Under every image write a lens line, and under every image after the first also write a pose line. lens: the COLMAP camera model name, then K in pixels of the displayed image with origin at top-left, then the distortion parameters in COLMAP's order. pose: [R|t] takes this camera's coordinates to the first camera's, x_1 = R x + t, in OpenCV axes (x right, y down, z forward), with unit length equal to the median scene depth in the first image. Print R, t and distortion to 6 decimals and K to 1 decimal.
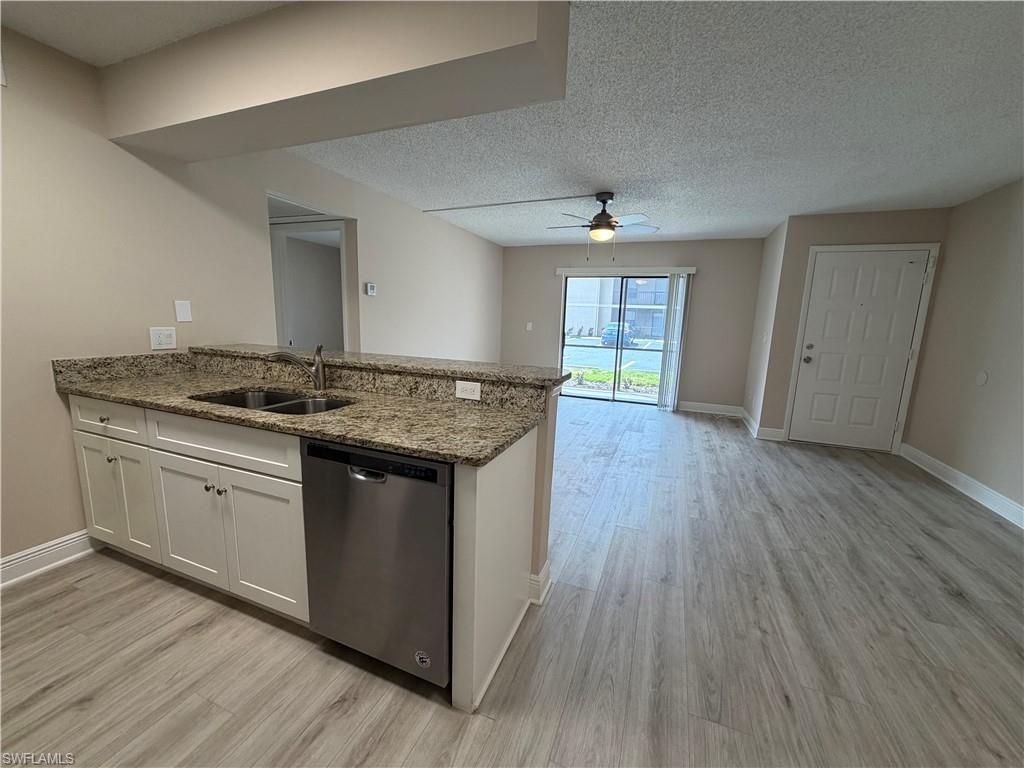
lens RADIAL K [[407.5, 0, 510.5], [0, 407.5, 386.0], [0, 0, 1]] dist [0.000675, 0.000087]
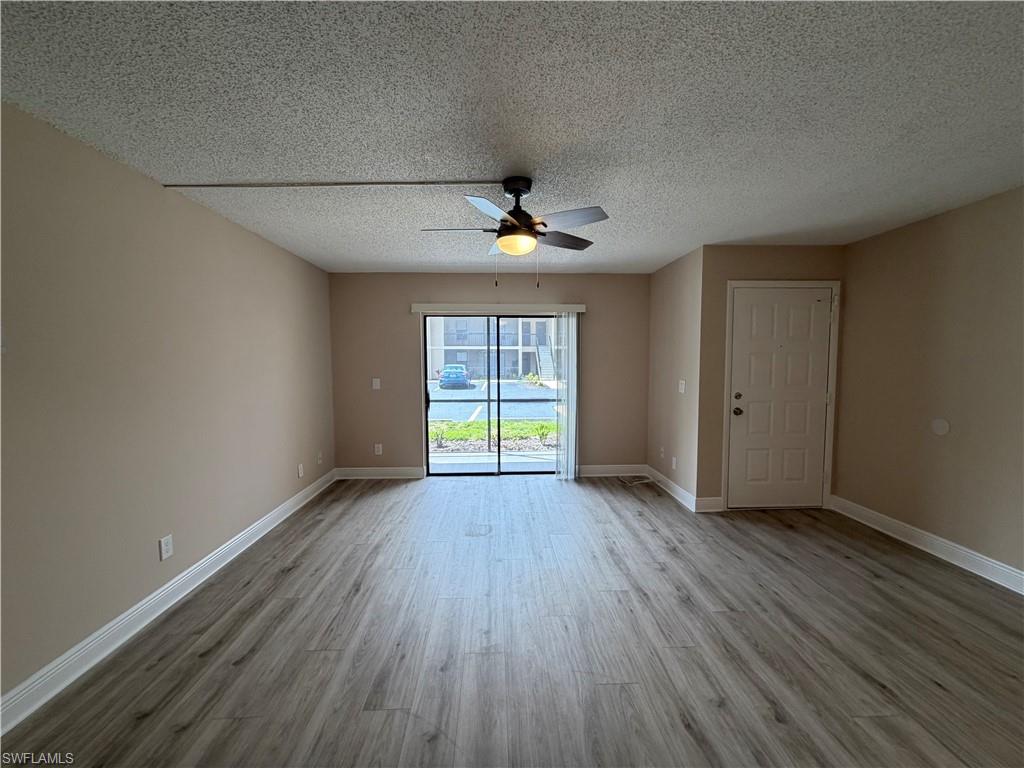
lens RADIAL K [[407.5, 0, 509.8], [0, 407.5, 386.4], [0, 0, 1]] dist [0.000675, 0.000087]
pose [[0.914082, -0.062957, 0.400613, -0.056389], [0.101621, 0.991917, -0.075989, -0.140138], [-0.392591, 0.110171, 0.913091, 0.572630]]
